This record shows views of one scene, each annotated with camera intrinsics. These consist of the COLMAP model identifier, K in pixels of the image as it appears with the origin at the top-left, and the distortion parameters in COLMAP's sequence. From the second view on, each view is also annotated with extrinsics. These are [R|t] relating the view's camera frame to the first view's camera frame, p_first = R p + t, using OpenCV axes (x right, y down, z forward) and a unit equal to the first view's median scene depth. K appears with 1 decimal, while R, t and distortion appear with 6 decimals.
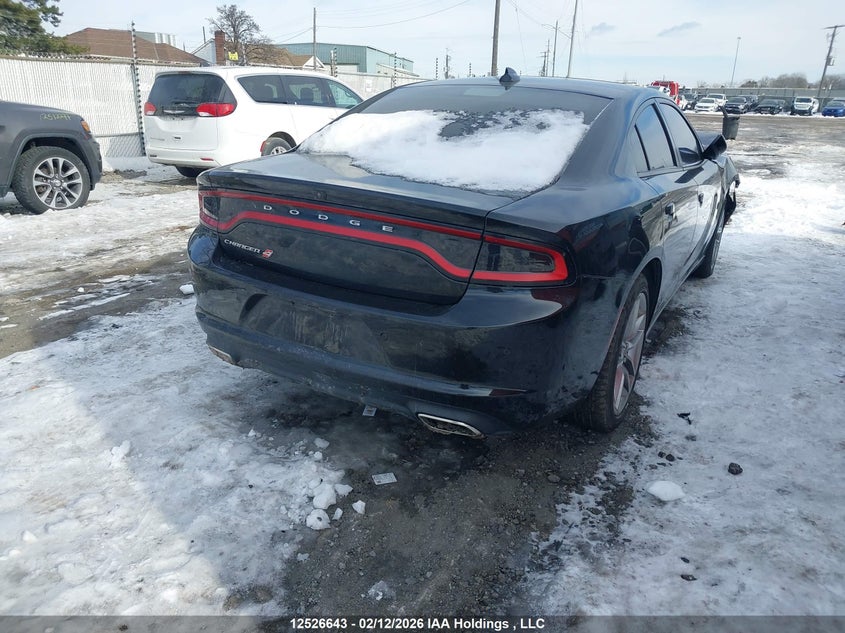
lens RADIAL K [[689.2, 0, 422.5], [0, 689.2, 316.5], [0, 0, 1]] dist [0.007585, 0.008668]
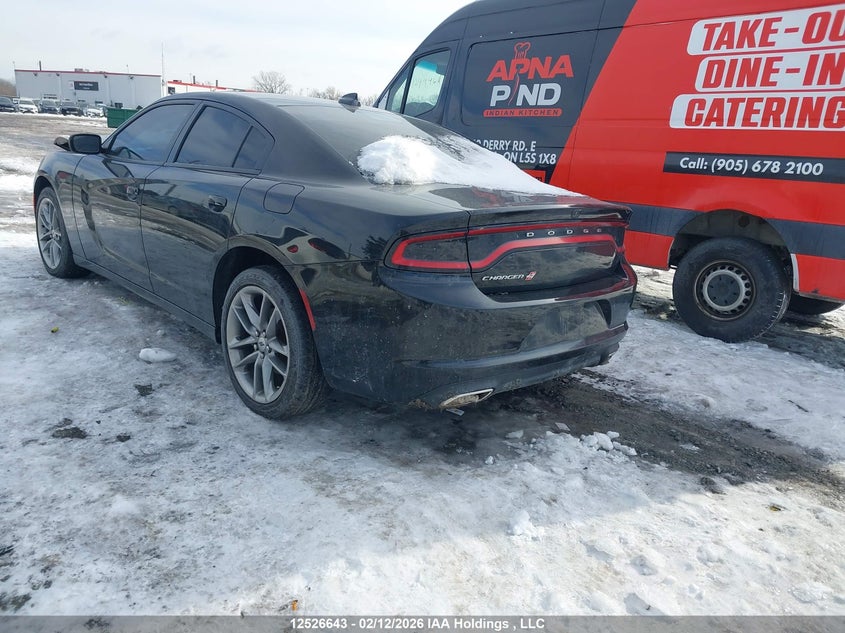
lens RADIAL K [[689.2, 0, 422.5], [0, 689.2, 316.5], [0, 0, 1]] dist [0.007585, 0.008668]
pose [[0.234774, -0.260464, 0.936504, -1.380855], [0.239527, 0.949226, 0.203954, -0.311151], [-0.942076, 0.176435, 0.285242, 0.908367]]
